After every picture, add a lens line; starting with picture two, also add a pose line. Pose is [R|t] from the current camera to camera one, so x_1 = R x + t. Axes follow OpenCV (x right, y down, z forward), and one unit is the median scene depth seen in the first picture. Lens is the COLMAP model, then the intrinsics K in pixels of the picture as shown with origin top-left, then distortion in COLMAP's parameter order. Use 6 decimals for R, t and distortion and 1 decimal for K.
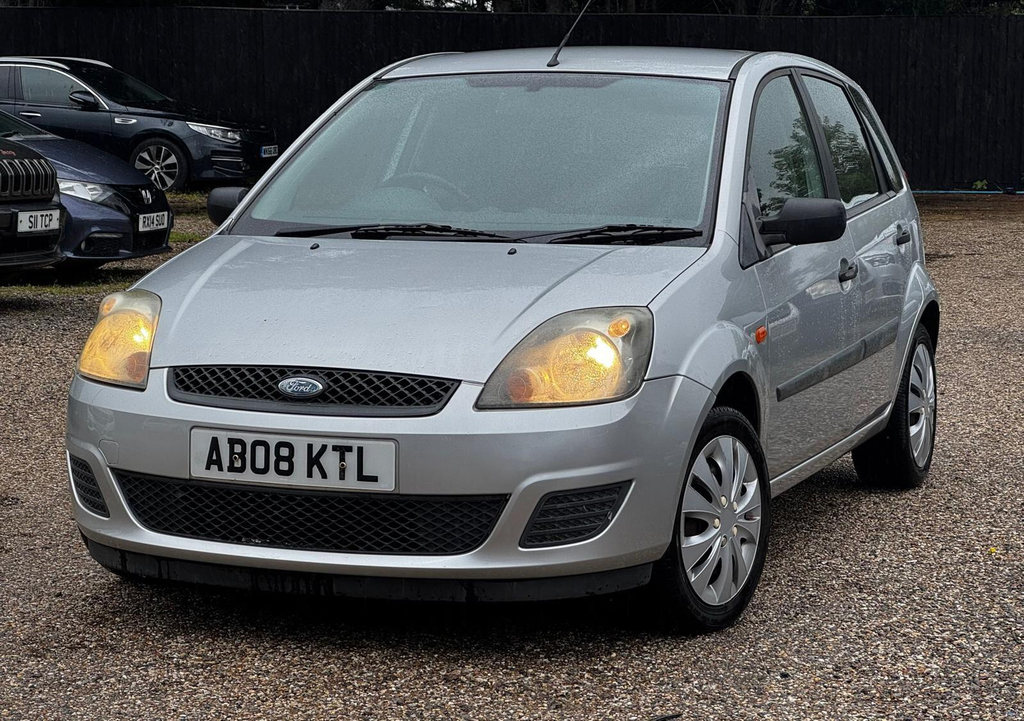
lens RADIAL K [[2475.3, 0, 512.0], [0, 2475.3, 360.5], [0, 0, 1]] dist [-0.394700, 11.843624]
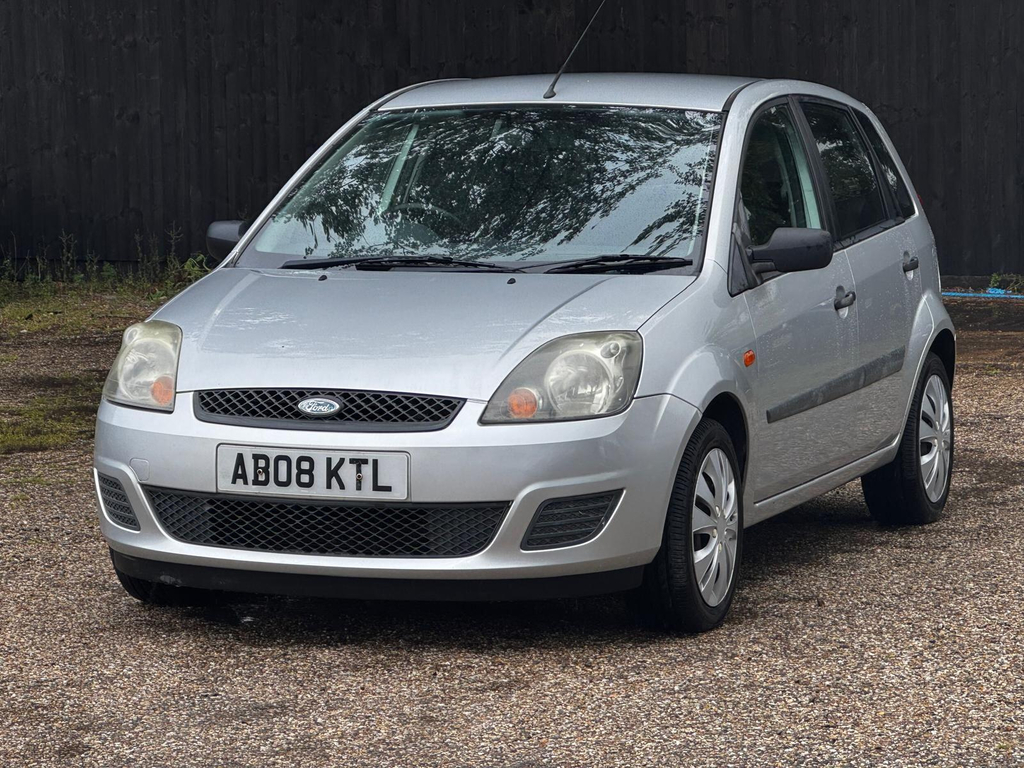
lens RADIAL K [[3651.4, 0, 512.0], [0, 3651.4, 384.0], [0, 0, 1]] dist [-0.559735, 14.888380]
pose [[0.999960, -0.008568, 0.002727, -0.004621], [0.008616, 0.999803, -0.017875, 0.030276], [-0.002574, 0.017898, 0.999837, -0.611231]]
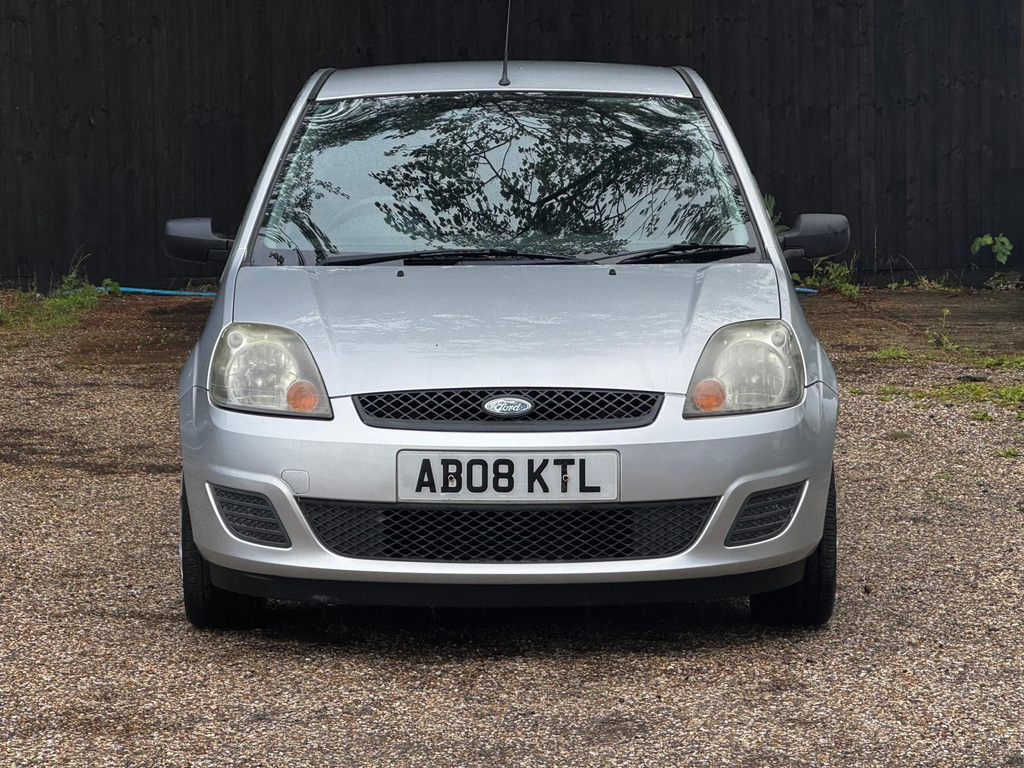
lens RADIAL K [[3651.4, 0, 512.0], [0, 3651.4, 384.0], [0, 0, 1]] dist [-0.559735, 14.888380]
pose [[0.935518, -0.040936, 0.350901, -0.620270], [0.047963, 0.998785, -0.011354, 0.018774], [-0.350009, 0.027452, 0.936344, -0.433945]]
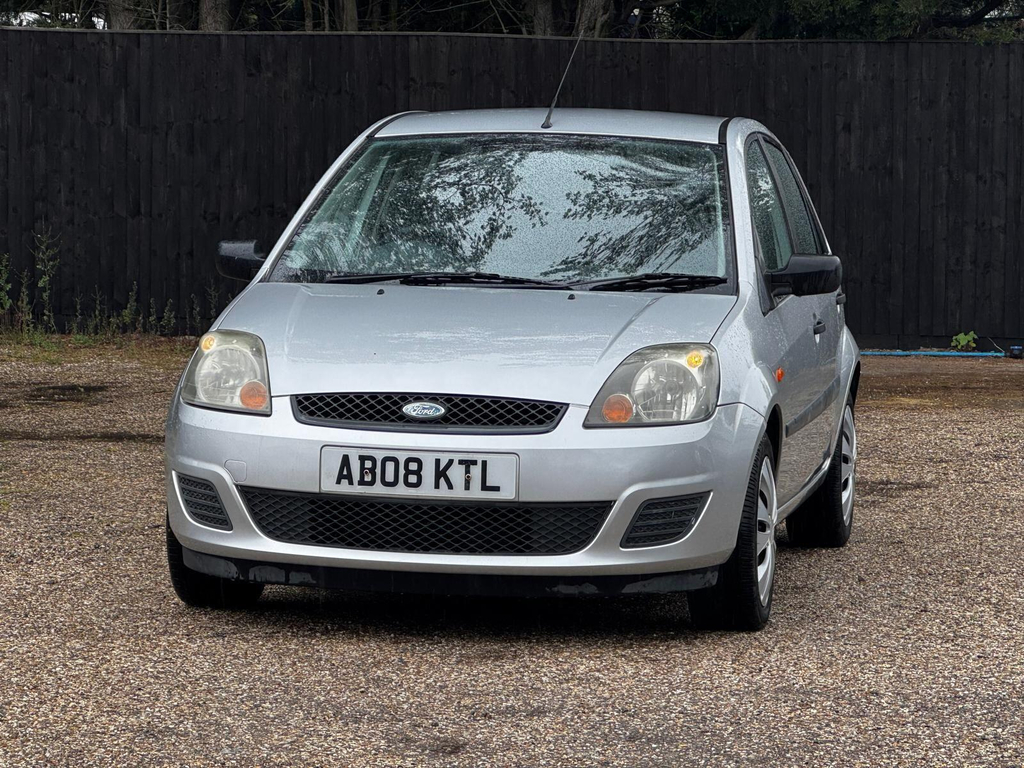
lens RADIAL K [[3651.4, 0, 512.0], [0, 3651.4, 384.0], [0, 0, 1]] dist [-0.559735, 14.888380]
pose [[0.985634, 0.004382, 0.168838, -0.328817], [0.002479, 0.999180, -0.040406, 0.066568], [-0.168877, 0.040244, 0.984815, -0.660340]]
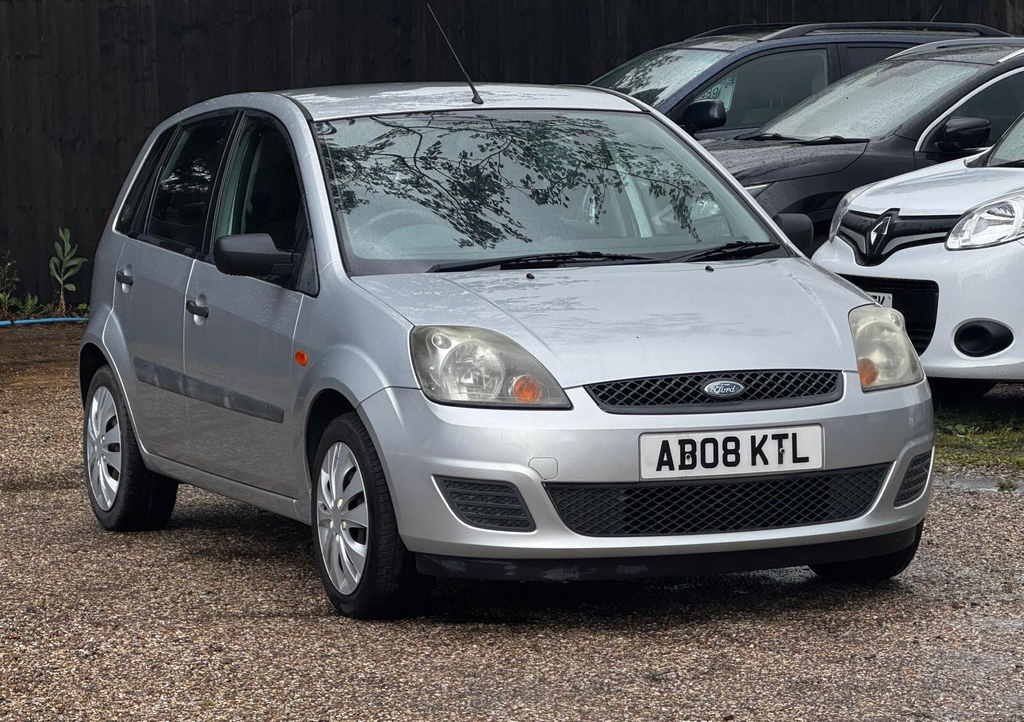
lens RADIAL K [[3716.6, 0, 512.0], [0, 3716.6, 361.0], [0, 0, 1]] dist [-0.808883, 22.156776]
pose [[0.740443, -0.070031, 0.668461, -1.294210], [0.098346, 0.995141, -0.004681, -0.003627], [-0.664885, 0.069206, 0.743733, -0.202881]]
